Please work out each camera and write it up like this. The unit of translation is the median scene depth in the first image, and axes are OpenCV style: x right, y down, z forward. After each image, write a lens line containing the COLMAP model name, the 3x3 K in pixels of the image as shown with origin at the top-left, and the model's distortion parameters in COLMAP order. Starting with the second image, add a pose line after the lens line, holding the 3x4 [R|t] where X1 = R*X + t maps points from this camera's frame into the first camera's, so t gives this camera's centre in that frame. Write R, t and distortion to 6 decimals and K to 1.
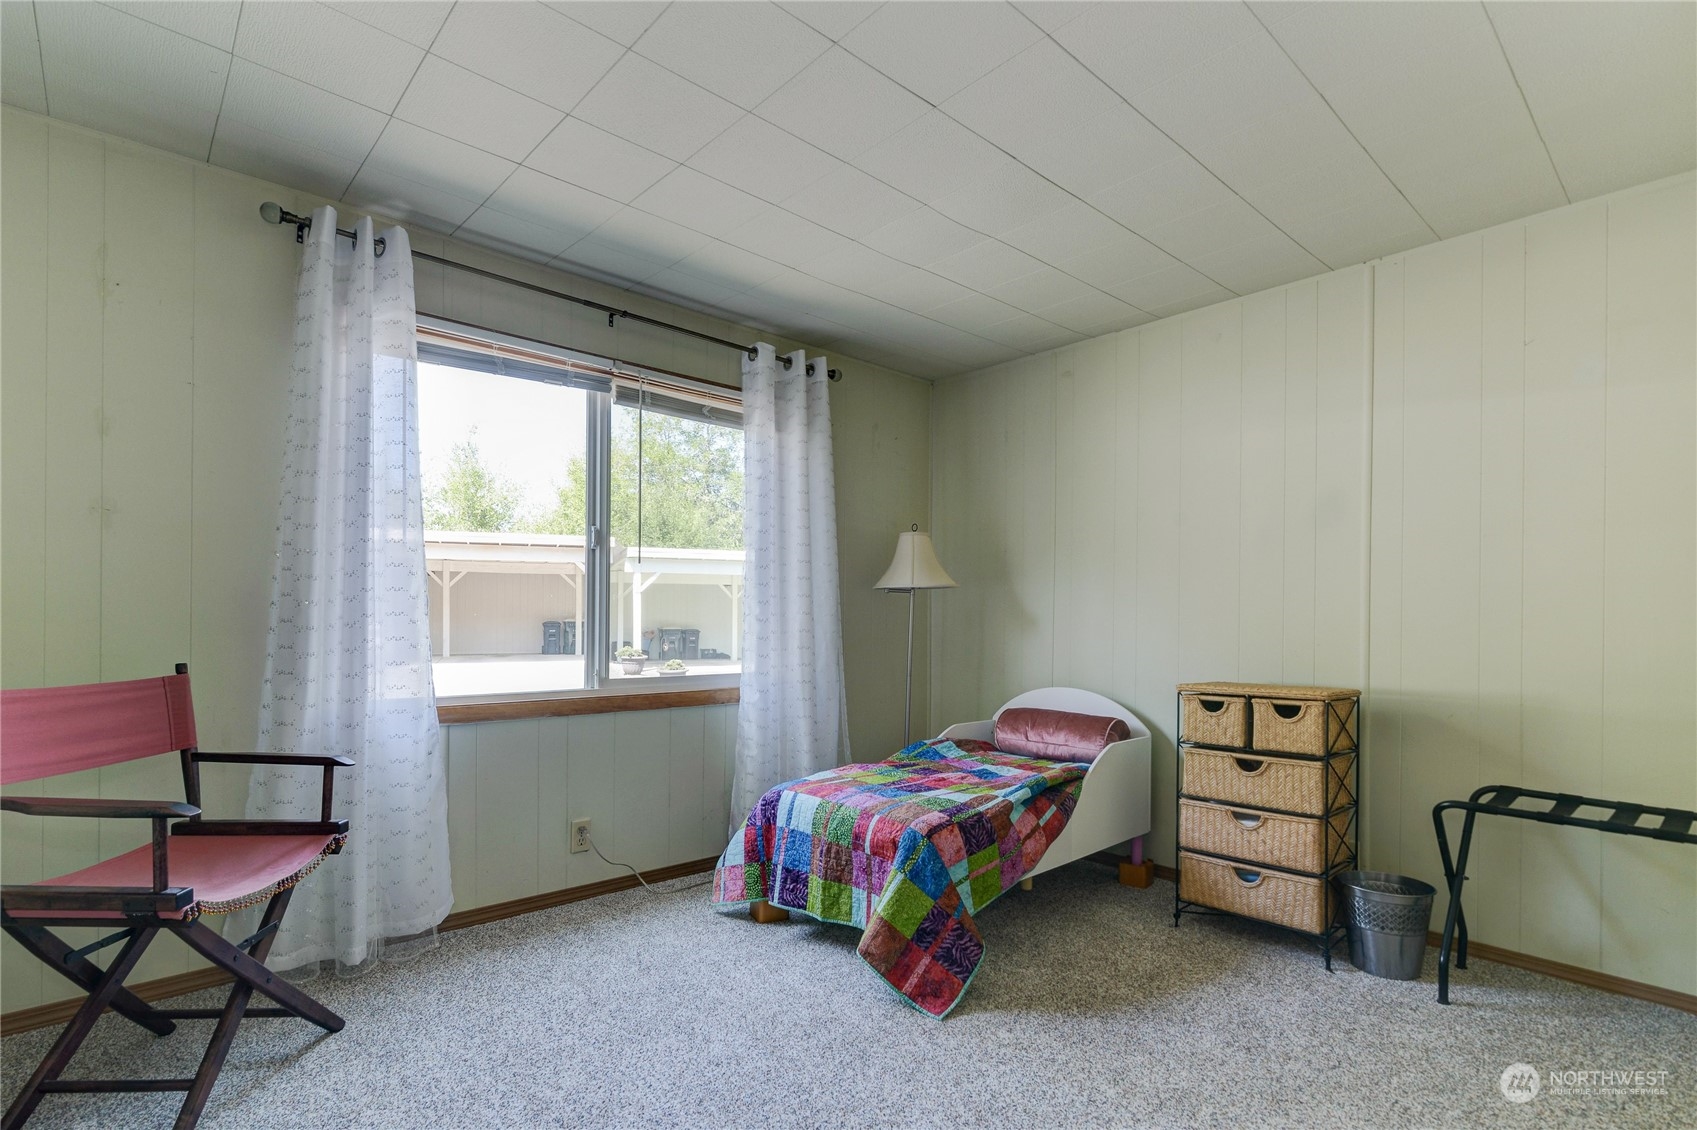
lens RADIAL K [[789.9, 0, 830.2], [0, 789.9, 616.0], [0, 0, 1]] dist [-0.002993, 0.000563]
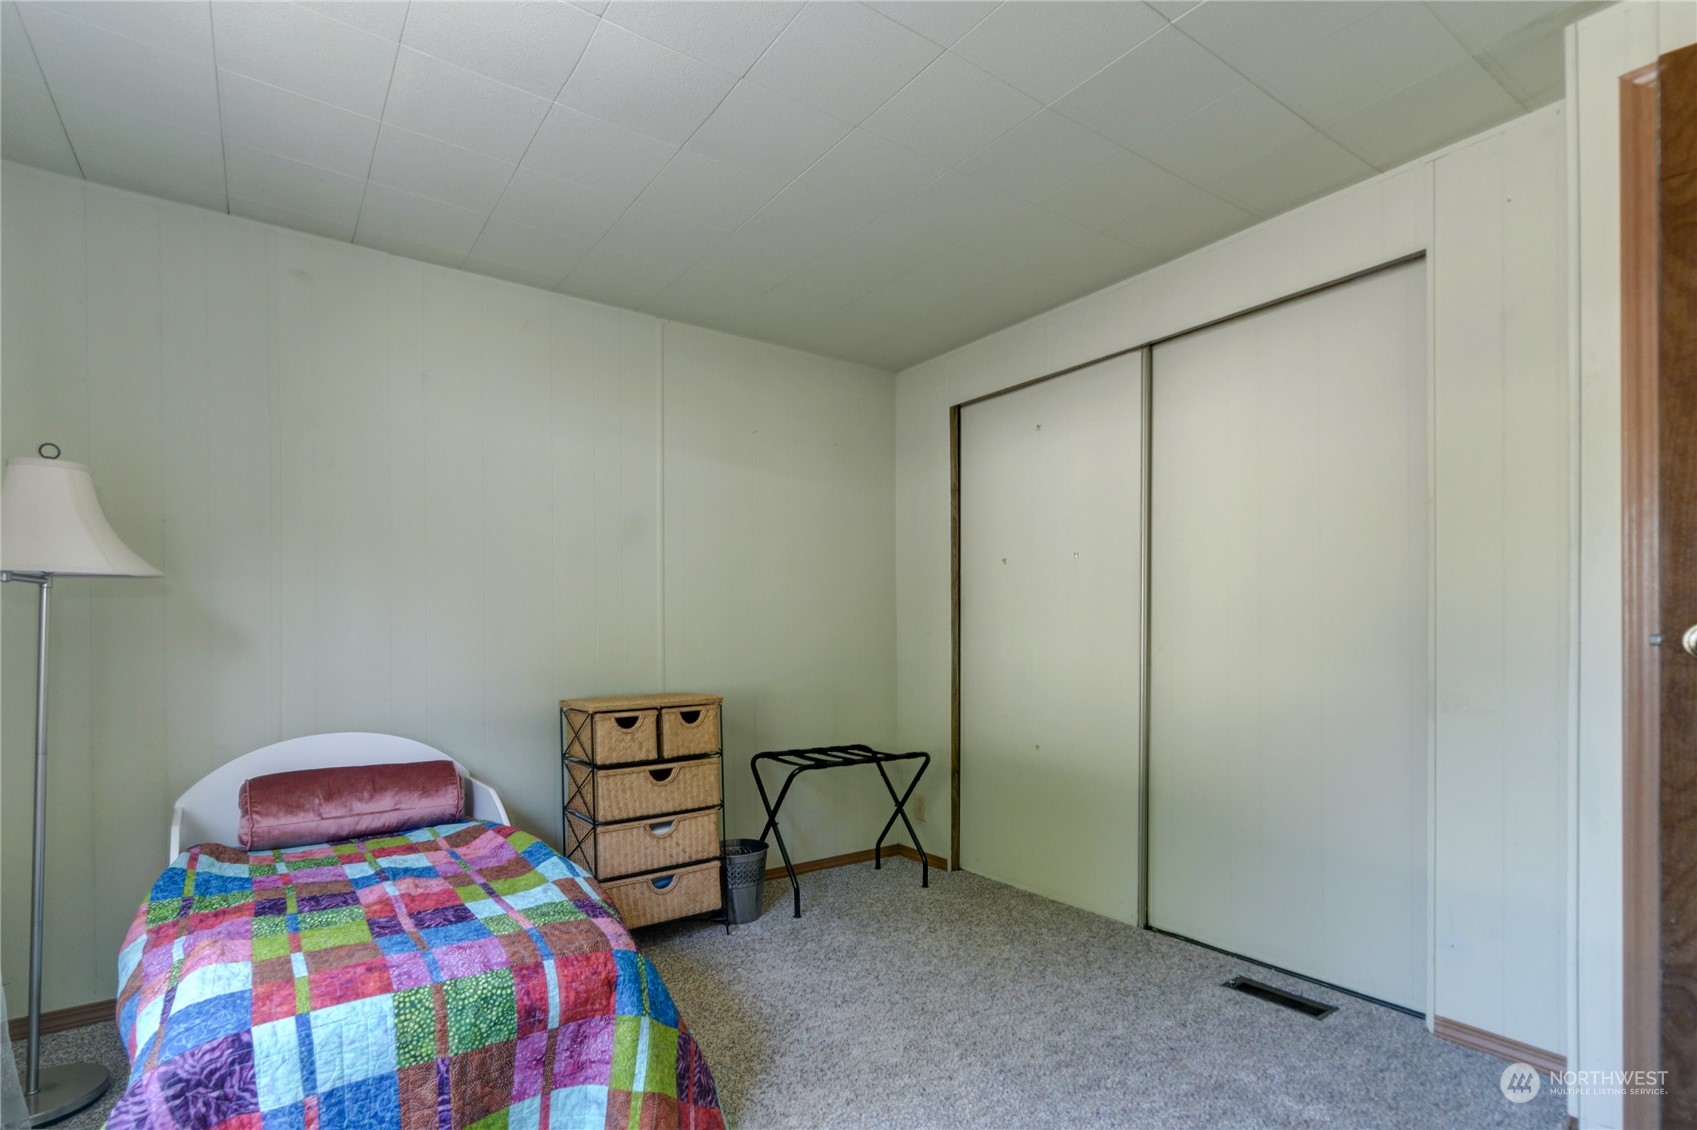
lens RADIAL K [[789.9, 0, 891.6], [0, 789.9, 627.3], [0, 0, 1]] dist [-0.002993, 0.000563]
pose [[0.108636, -0.003846, 0.994074, -0.459567], [-0.000797, 0.999992, 0.003956, -0.006858], [-0.994081, -0.001222, 0.108632, 0.596805]]
